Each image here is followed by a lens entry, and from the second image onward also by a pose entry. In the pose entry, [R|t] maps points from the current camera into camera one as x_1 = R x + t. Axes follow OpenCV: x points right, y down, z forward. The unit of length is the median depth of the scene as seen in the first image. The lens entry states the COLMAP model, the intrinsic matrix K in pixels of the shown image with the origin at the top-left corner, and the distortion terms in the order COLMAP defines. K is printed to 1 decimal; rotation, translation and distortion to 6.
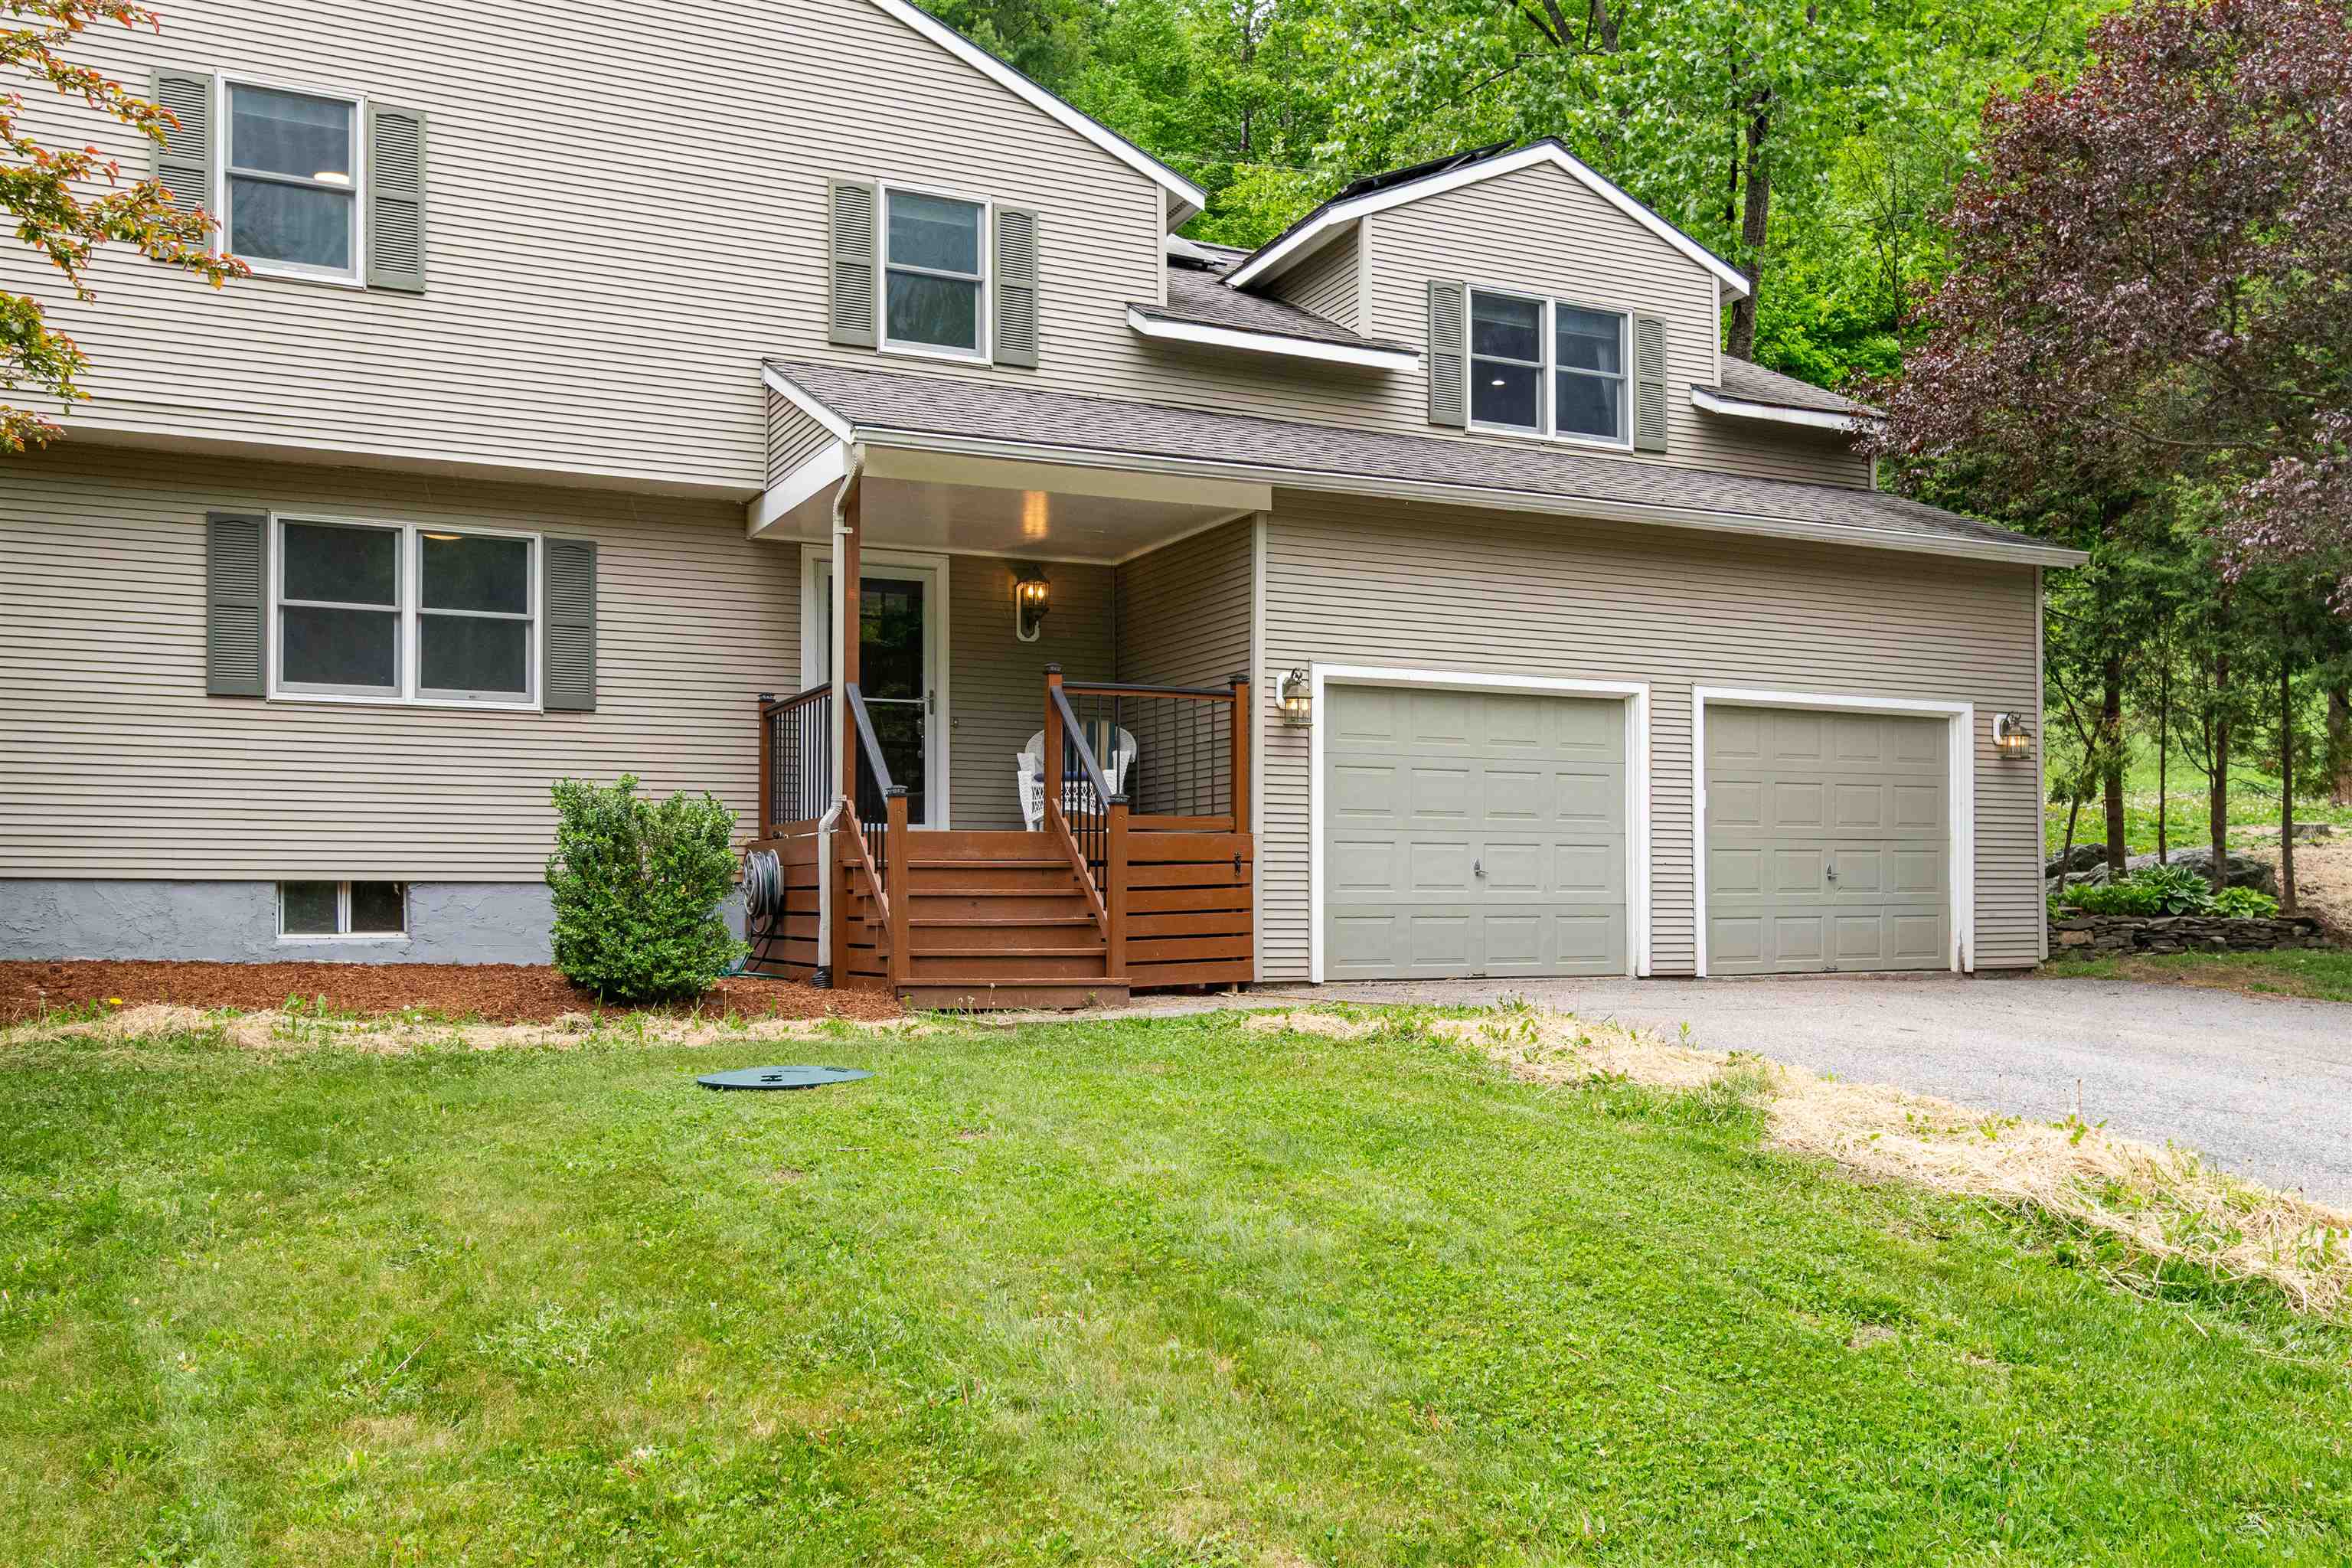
lens RADIAL K [[2037.8, 0, 1178.4], [0, 2037.8, 877.1], [0, 0, 1]] dist [0.011258, 0.005950]
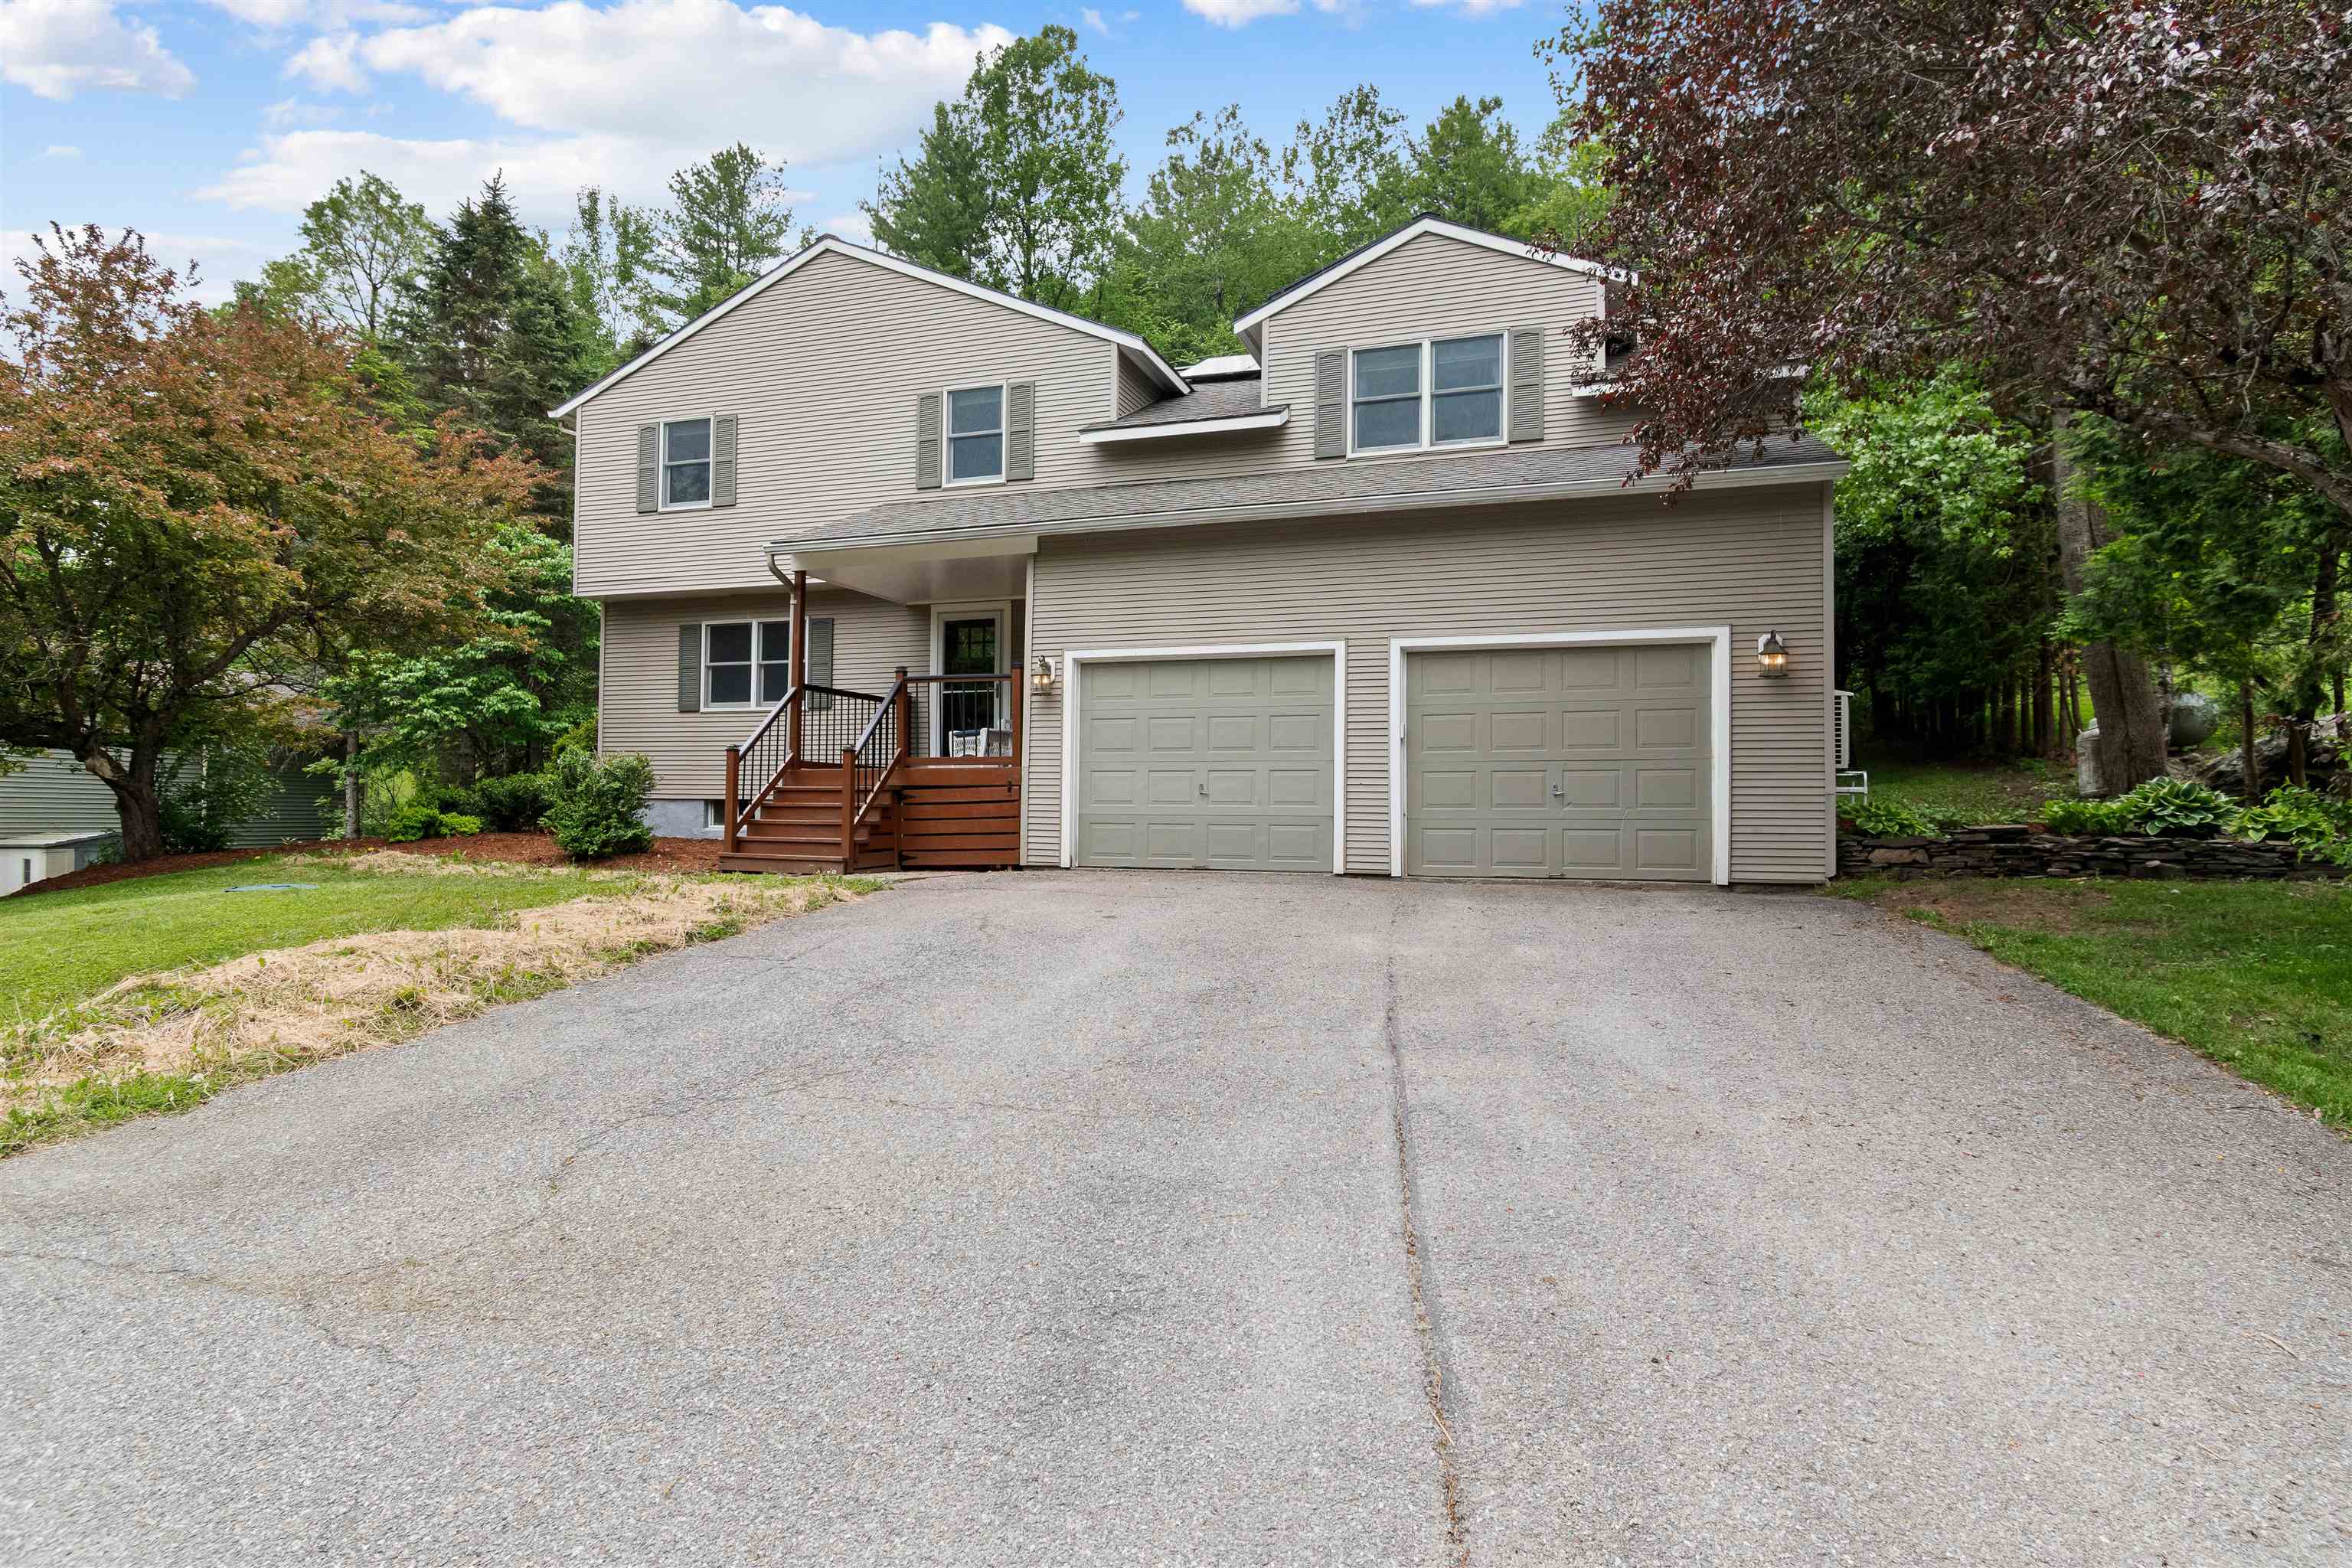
lens RADIAL K [[1278.2, 0, 1176.9], [0, 1278.2, 783.1], [0, 0, 1]] dist [0.001841, -0.000167]
pose [[0.701080, -0.010752, -0.713002, 0.709567], [0.000378, 0.999892, -0.014707, 0.004247], [0.713083, 0.010041, 0.701008, 0.373731]]
